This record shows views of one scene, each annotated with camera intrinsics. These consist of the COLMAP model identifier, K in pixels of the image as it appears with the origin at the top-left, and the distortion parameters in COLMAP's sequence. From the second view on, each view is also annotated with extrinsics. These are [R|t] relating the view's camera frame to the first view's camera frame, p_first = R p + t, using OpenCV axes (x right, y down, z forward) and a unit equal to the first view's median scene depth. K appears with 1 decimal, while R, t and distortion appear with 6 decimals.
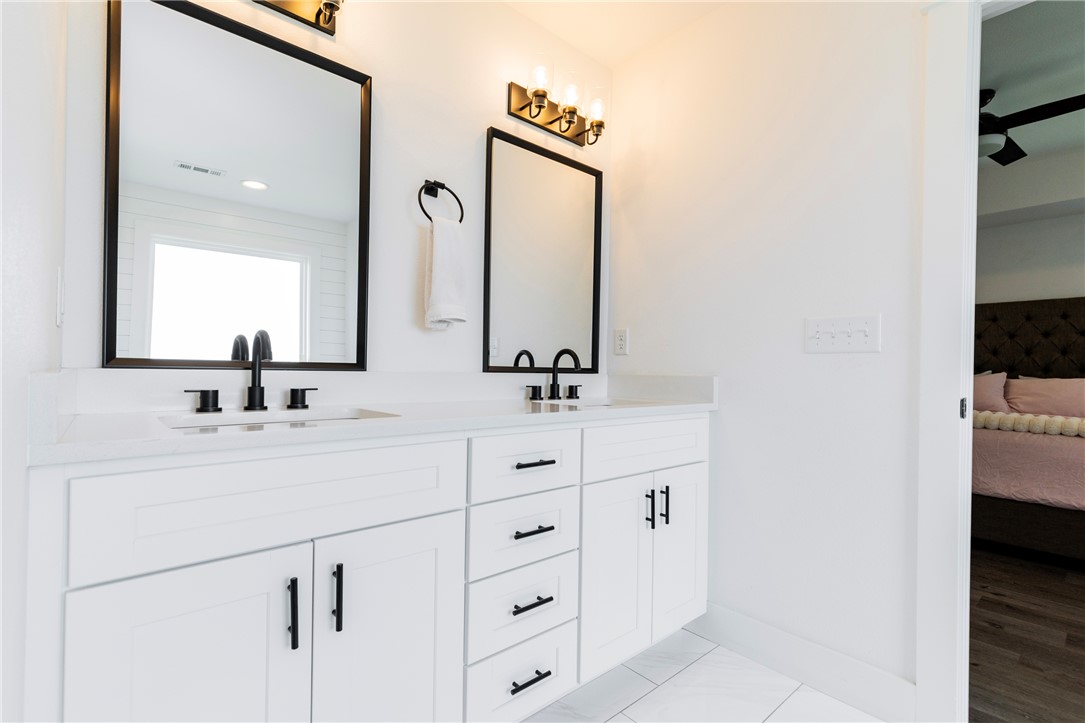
lens RADIAL K [[512.3, 0, 547.9], [0, 512.3, 370.1], [0, 0, 1]] dist [0.004481, 0.000435]
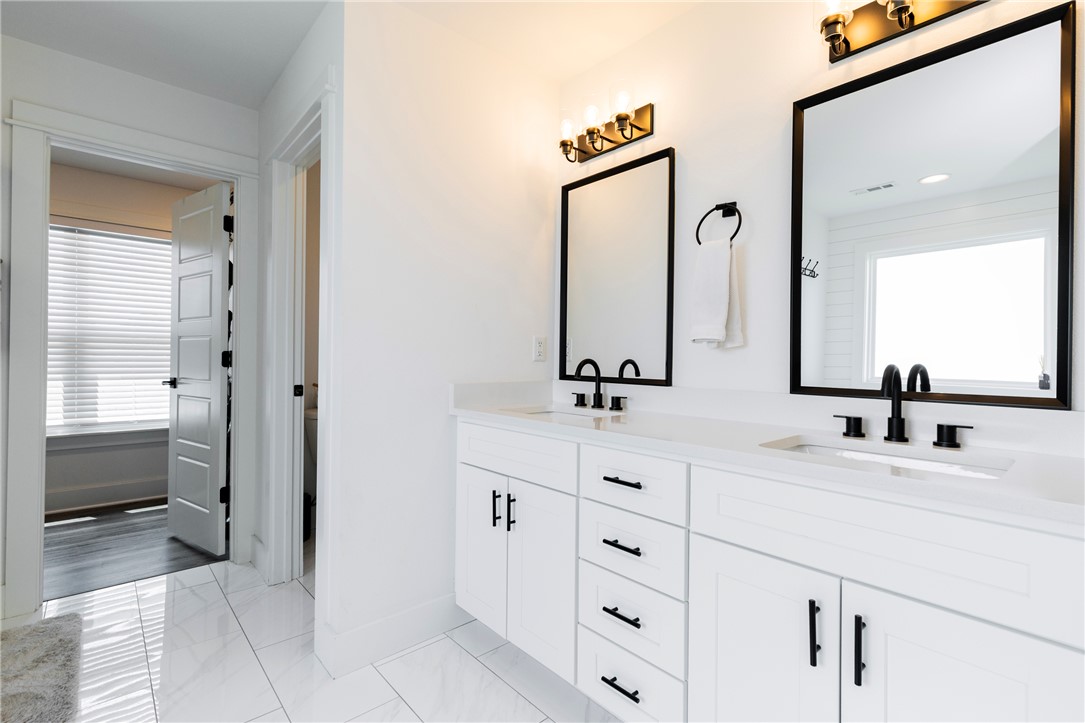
lens RADIAL K [[495.9, 0, 550.5], [0, 495.9, 363.2], [0, 0, 1]] dist [0.005062, 0.000304]
pose [[0.000150, -0.043991, -0.999032, 0.732789], [-0.053887, 0.997580, -0.043935, 0.012166], [0.998547, 0.053842, -0.002220, 0.666394]]
